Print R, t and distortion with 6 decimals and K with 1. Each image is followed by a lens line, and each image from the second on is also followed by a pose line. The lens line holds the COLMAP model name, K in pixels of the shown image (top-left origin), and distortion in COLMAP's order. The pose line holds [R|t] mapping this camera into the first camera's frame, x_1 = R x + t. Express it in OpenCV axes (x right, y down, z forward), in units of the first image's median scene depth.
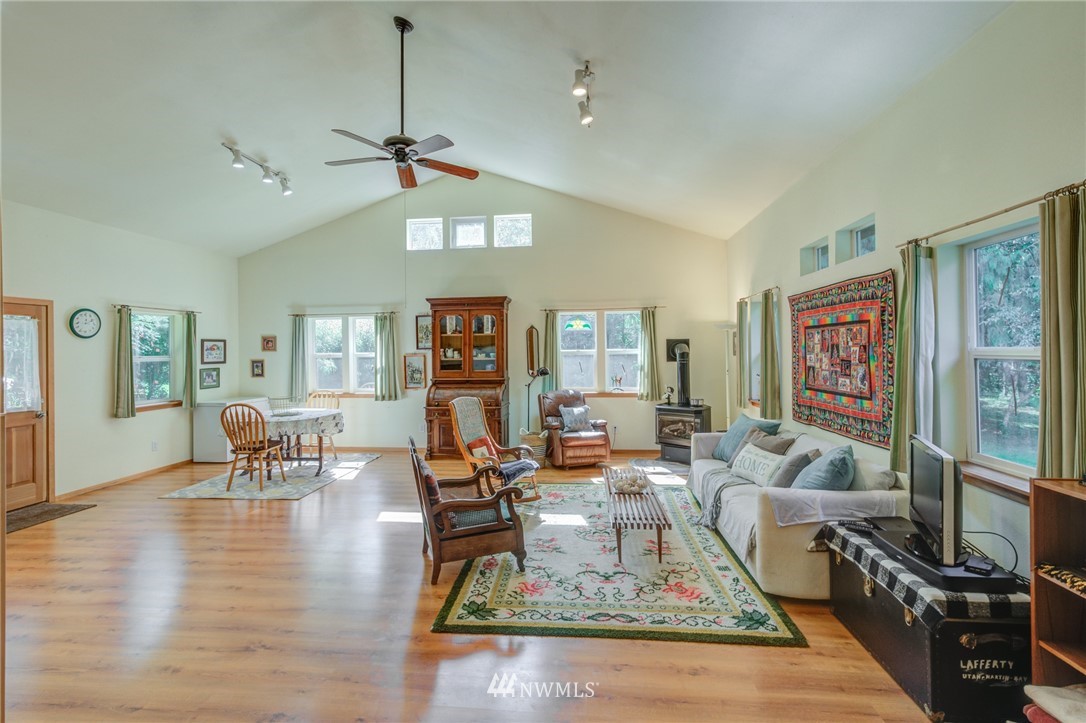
lens RADIAL K [[505.4, 0, 542.2], [0, 505.4, 344.8], [0, 0, 1]] dist [-0.012248, 0.013902]
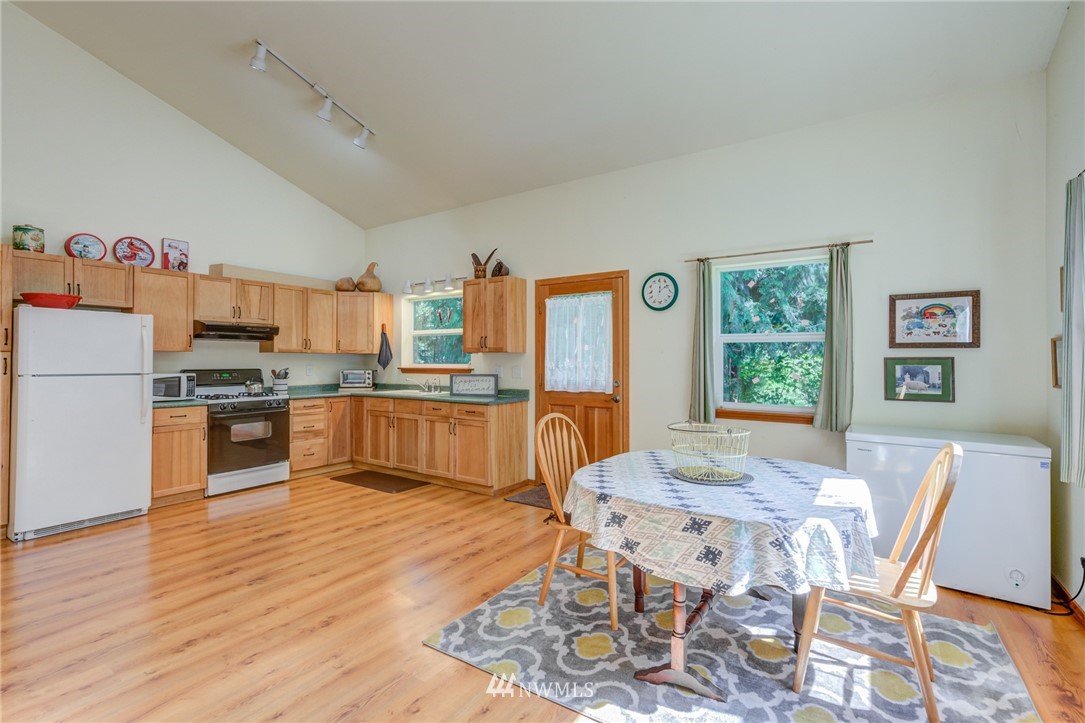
lens RADIAL K [[487.2, 0, 542.5], [0, 487.2, 361.5], [0, 0, 1]] dist [-0.011705, 0.016911]
pose [[-0.458187, 0.012979, -0.888761, -0.132011], [0.008483, 0.999912, 0.010229, 0.050400], [0.888815, -0.002853, -0.458257, 1.054278]]
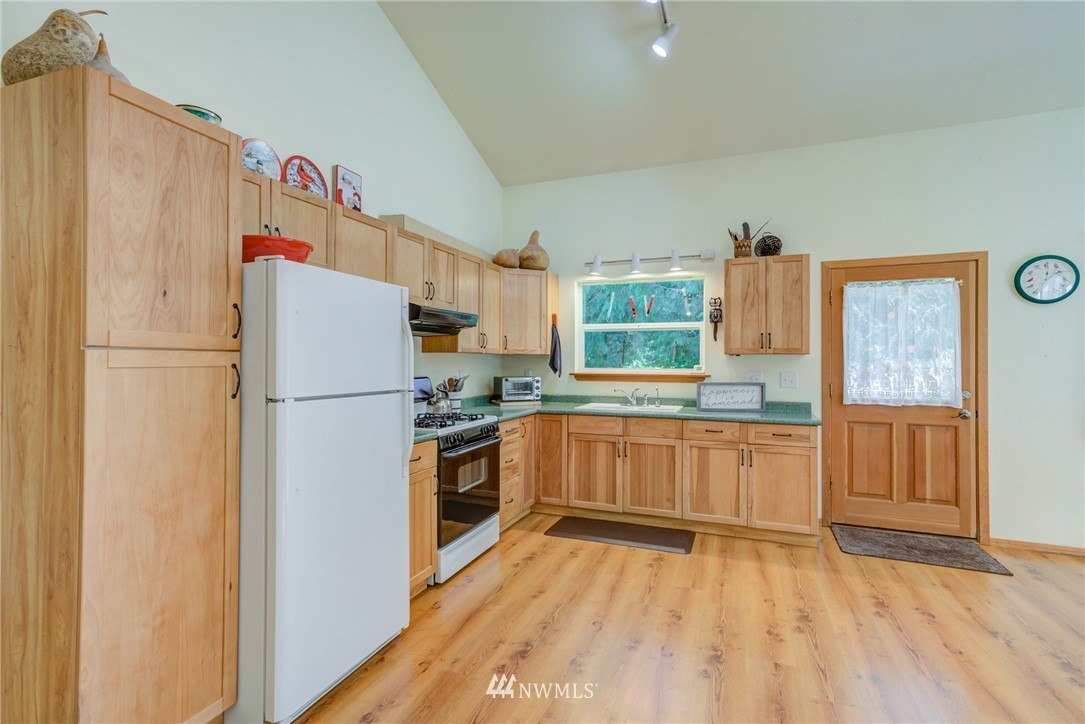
lens RADIAL K [[509.5, 0, 540.1], [0, 509.5, 358.9], [0, 0, 1]] dist [0.000806, 0.012377]
pose [[-0.252016, 0.009640, -0.967675, -0.116268], [0.004064, 0.999952, 0.008903, 0.041889], [0.967714, -0.001689, -0.252043, 0.497083]]
